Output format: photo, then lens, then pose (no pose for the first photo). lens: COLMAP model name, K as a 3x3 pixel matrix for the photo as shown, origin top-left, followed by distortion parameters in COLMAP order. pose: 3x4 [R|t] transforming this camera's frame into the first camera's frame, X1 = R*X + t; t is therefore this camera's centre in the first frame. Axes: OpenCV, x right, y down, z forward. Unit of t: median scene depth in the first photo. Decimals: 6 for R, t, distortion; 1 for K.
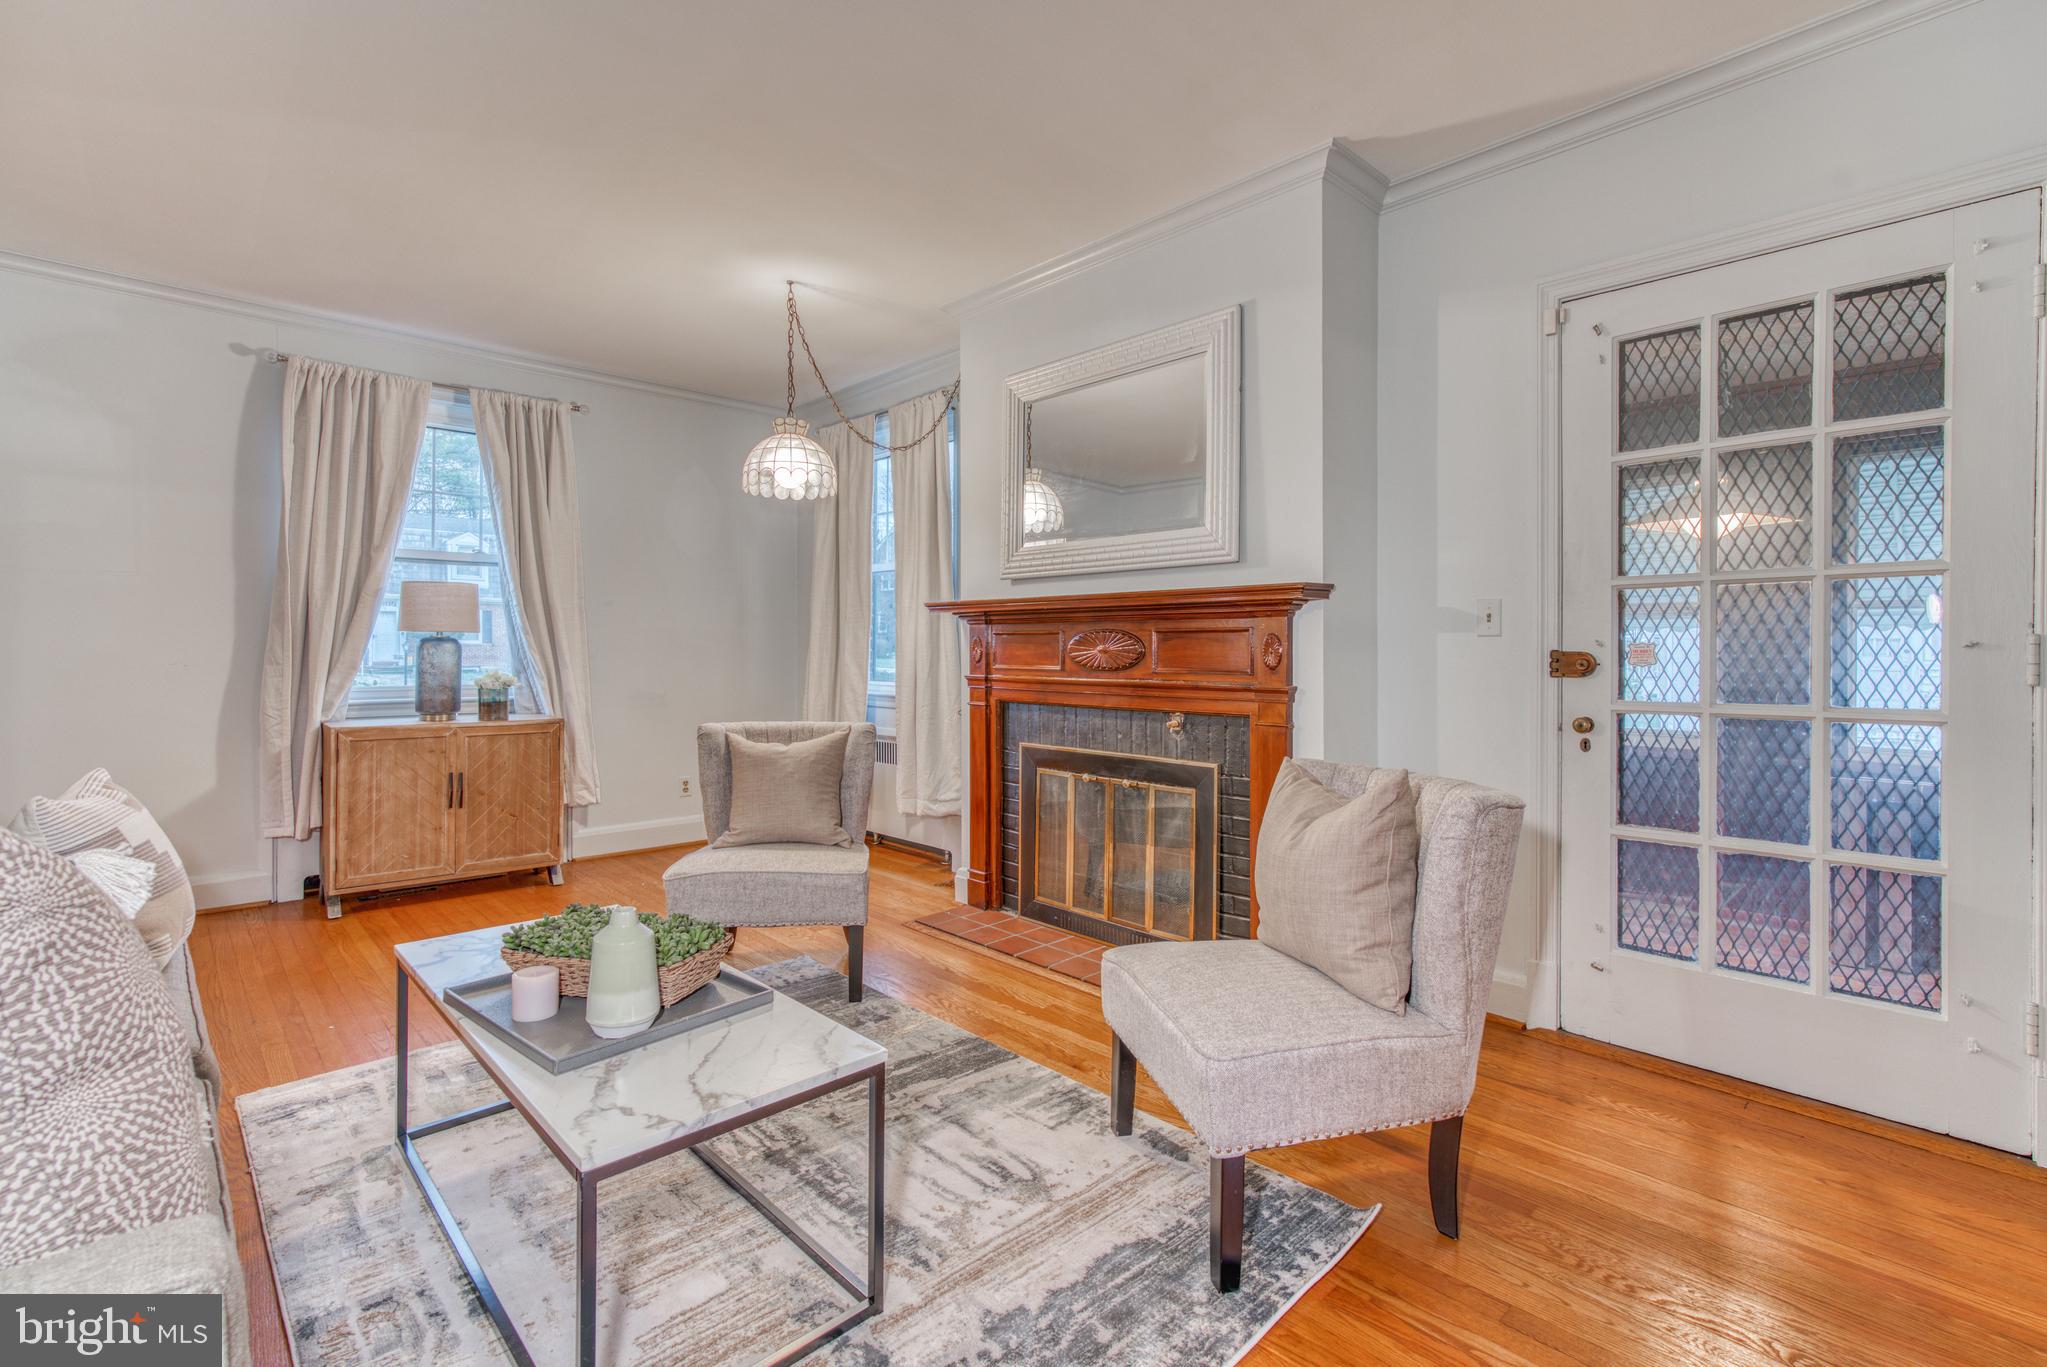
lens RADIAL K [[923.9, 0, 996.7], [0, 923.9, 639.6], [0, 0, 1]] dist [-0.004436, 0.008724]
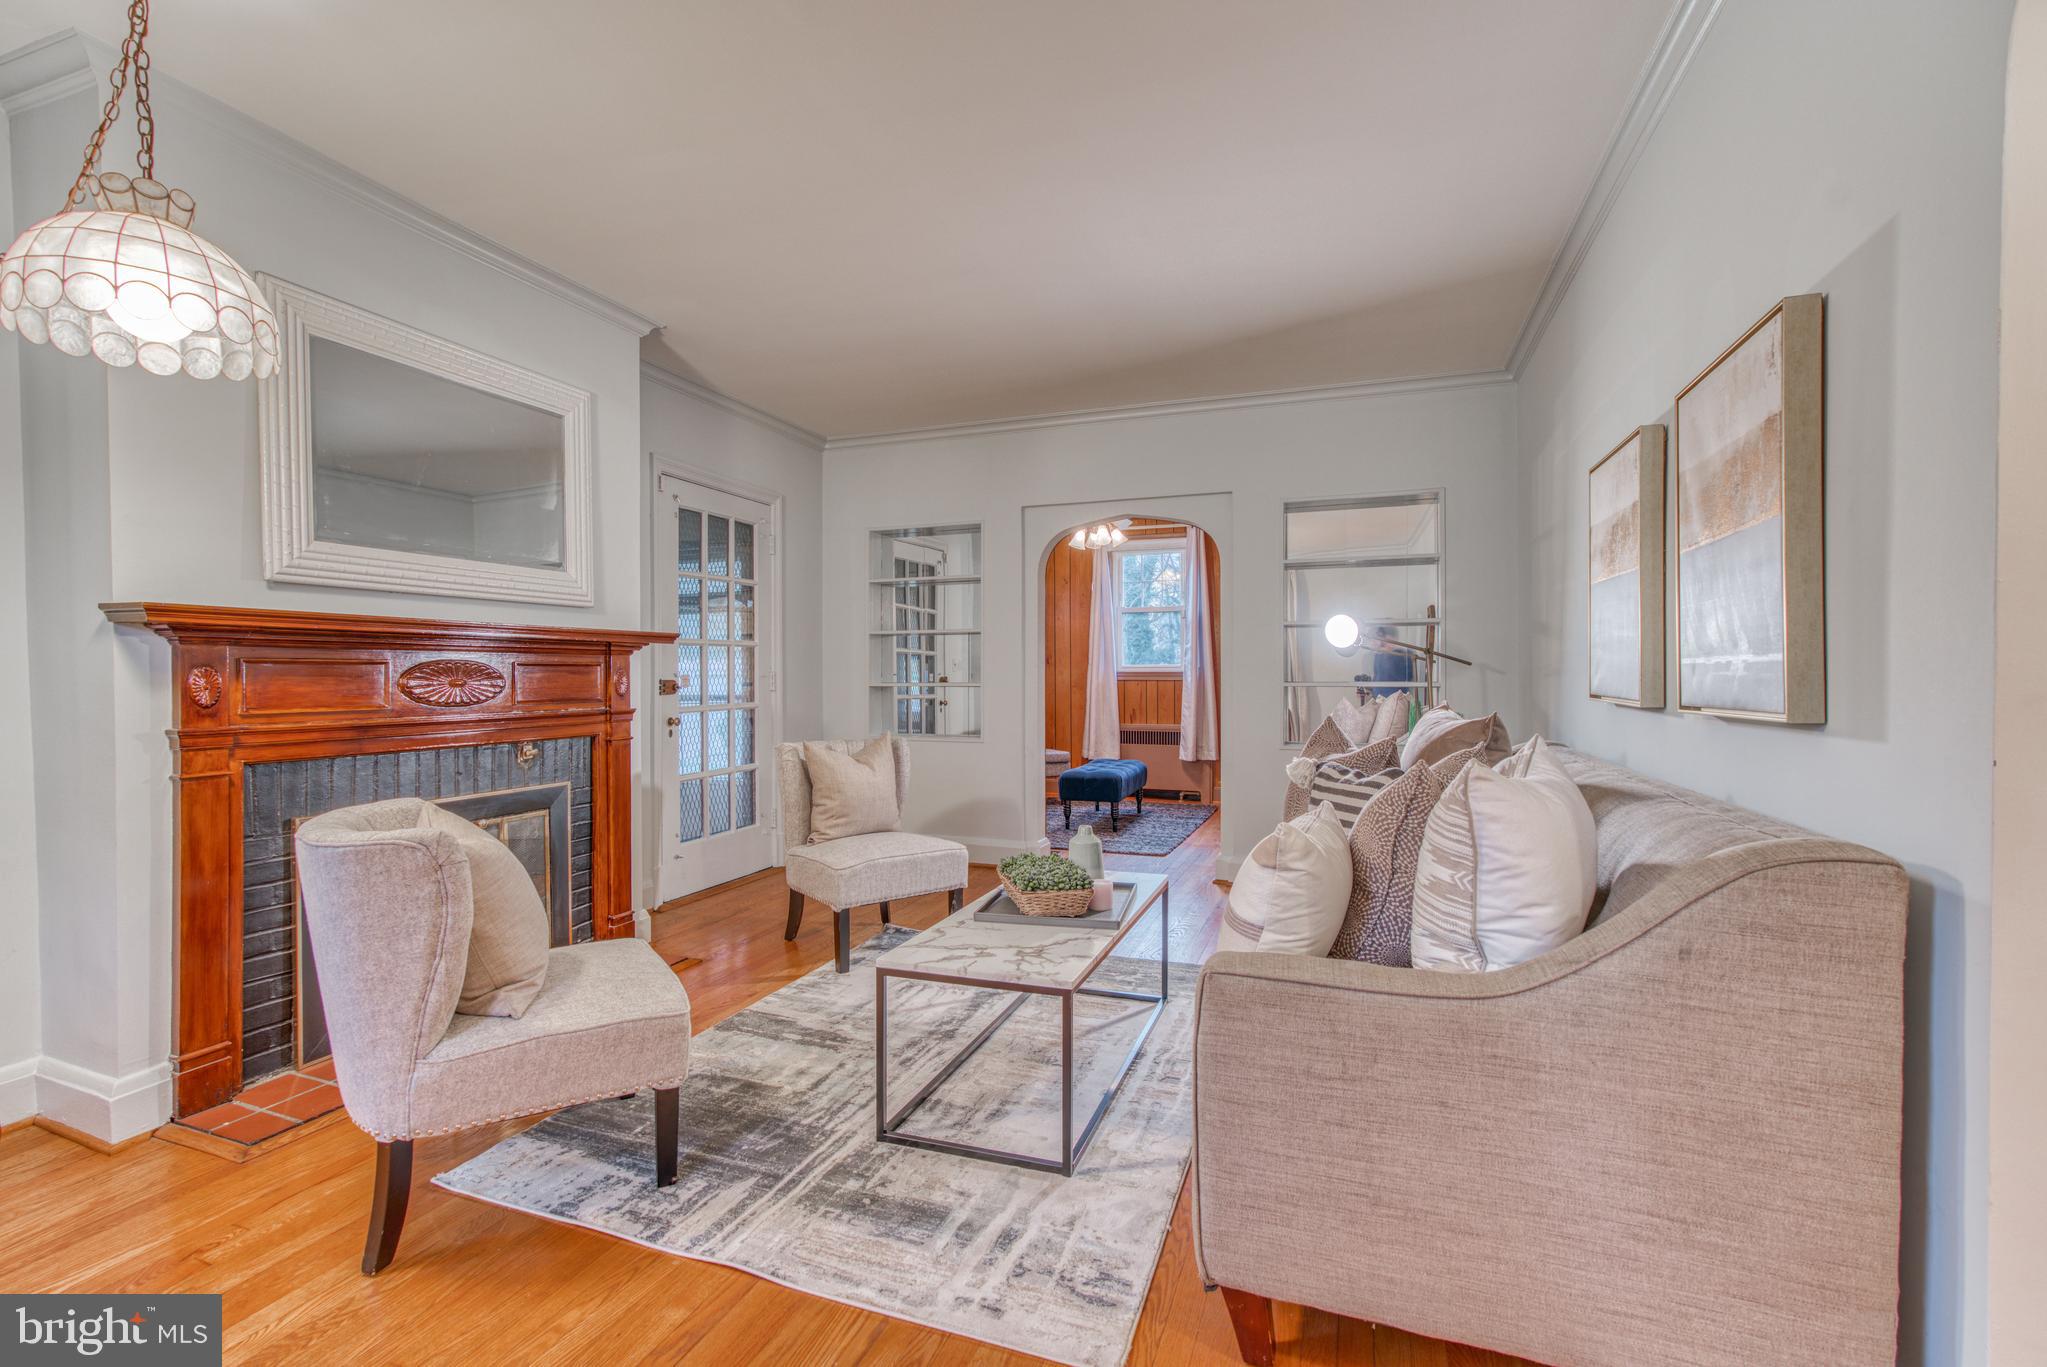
lens RADIAL K [[923.9, 0, 1007.2], [0, 923.9, 682.0], [0, 0, 1]] dist [-0.004436, 0.008724]
pose [[-0.443491, -0.011923, 0.896200, -0.760780], [-0.009256, 0.999919, 0.008722, -0.002436], [-0.896231, -0.004427, -0.443565, 0.757401]]
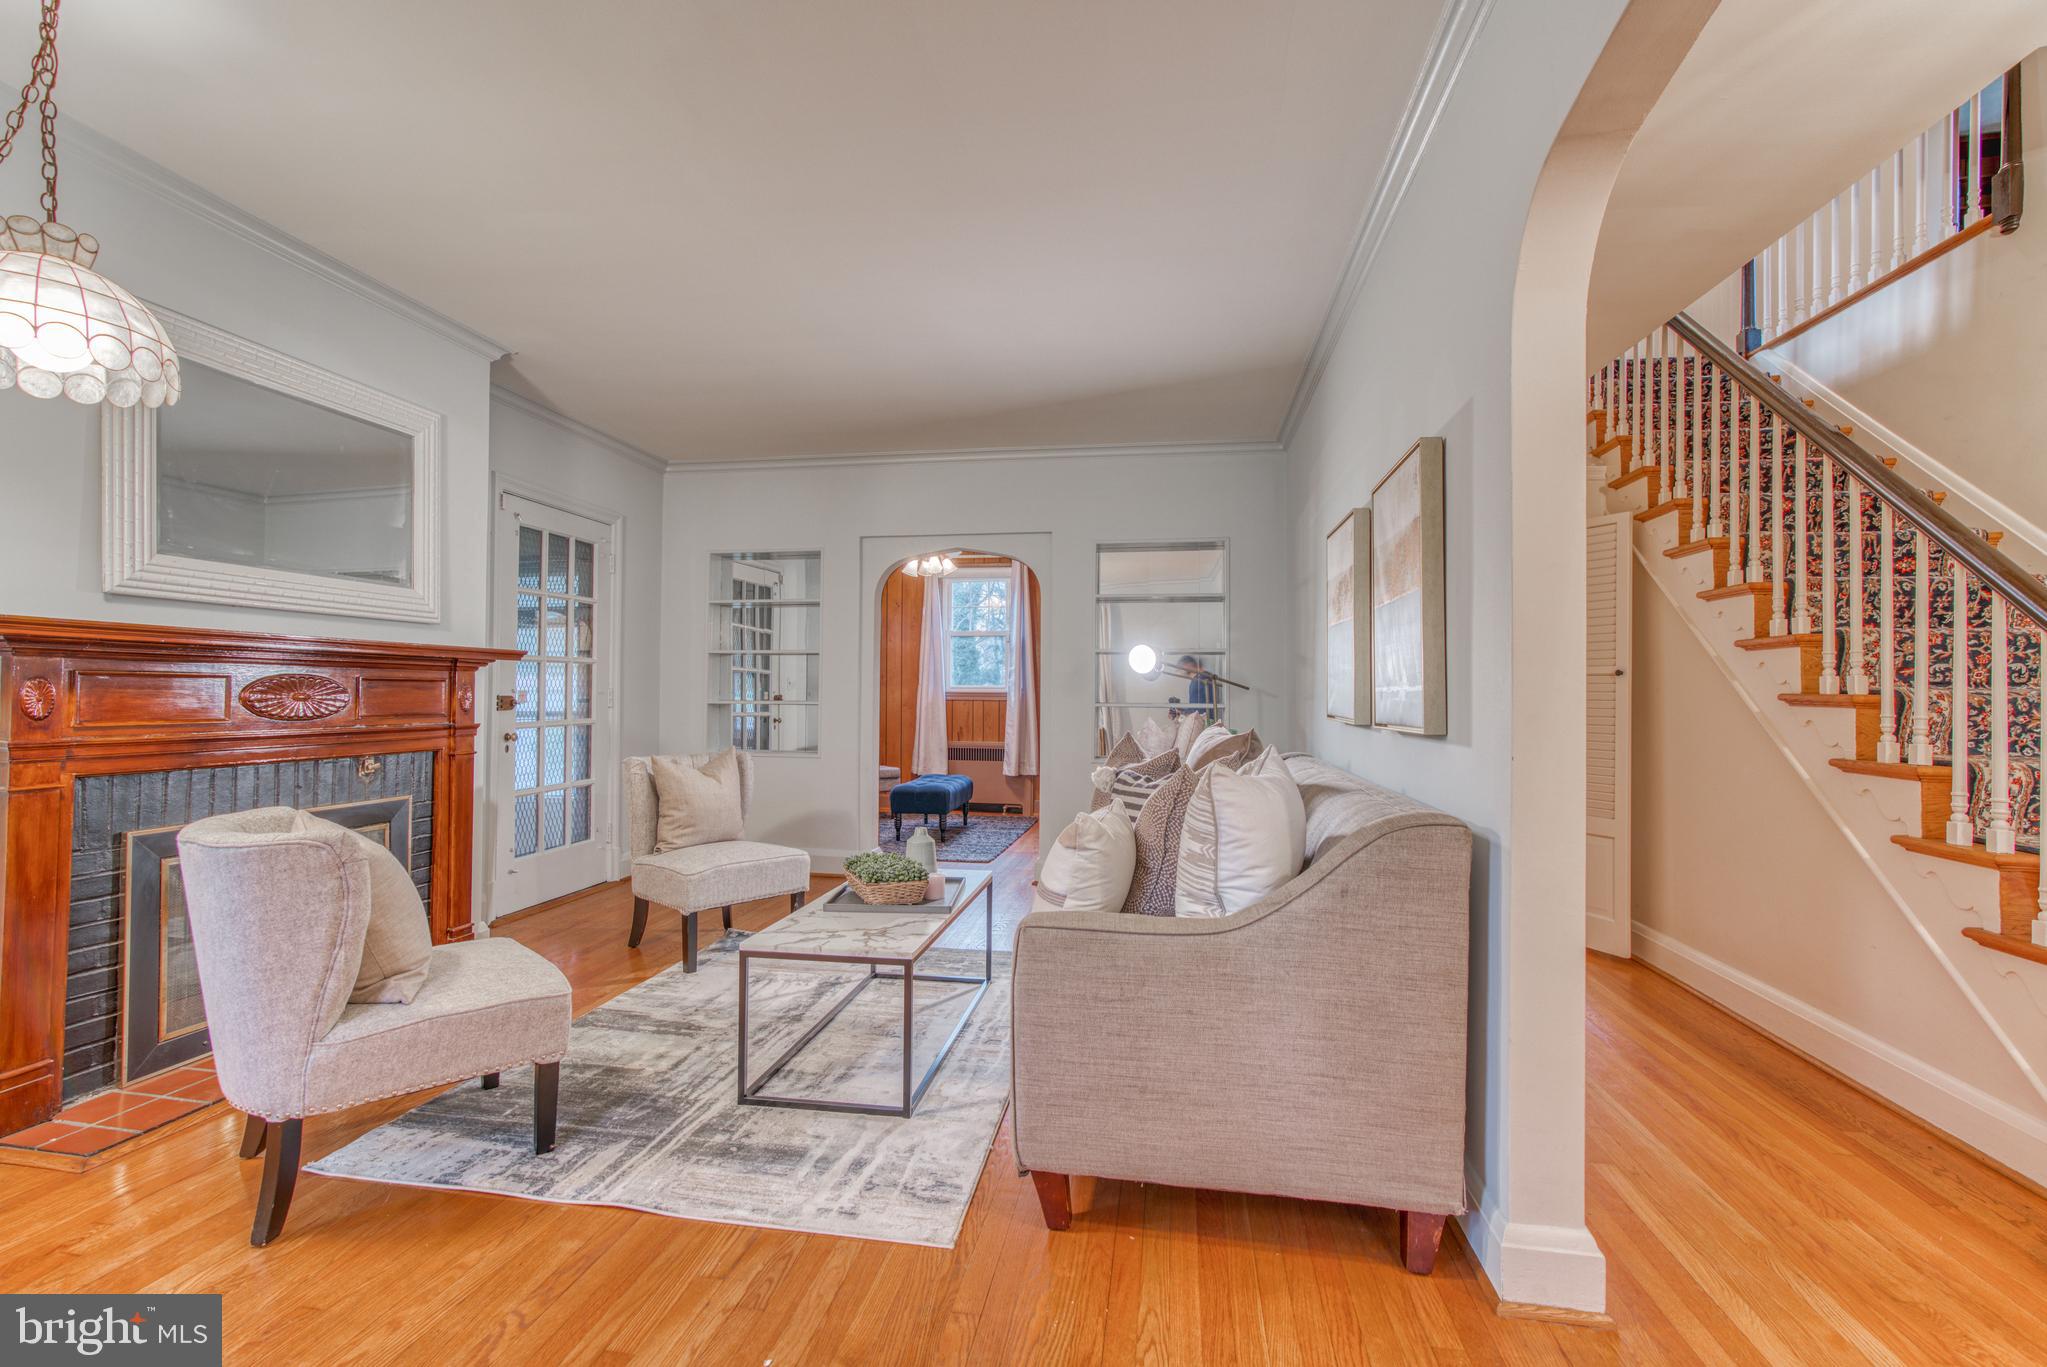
lens RADIAL K [[923.9, 0, 1012.6], [0, 923.9, 683.2], [0, 0, 1]] dist [-0.004436, 0.008724]
pose [[-0.607768, -0.001079, 0.794114, -0.845522], [-0.019456, 0.999719, -0.013533, -0.003333], [-0.793877, -0.023675, -0.607618, 0.820880]]
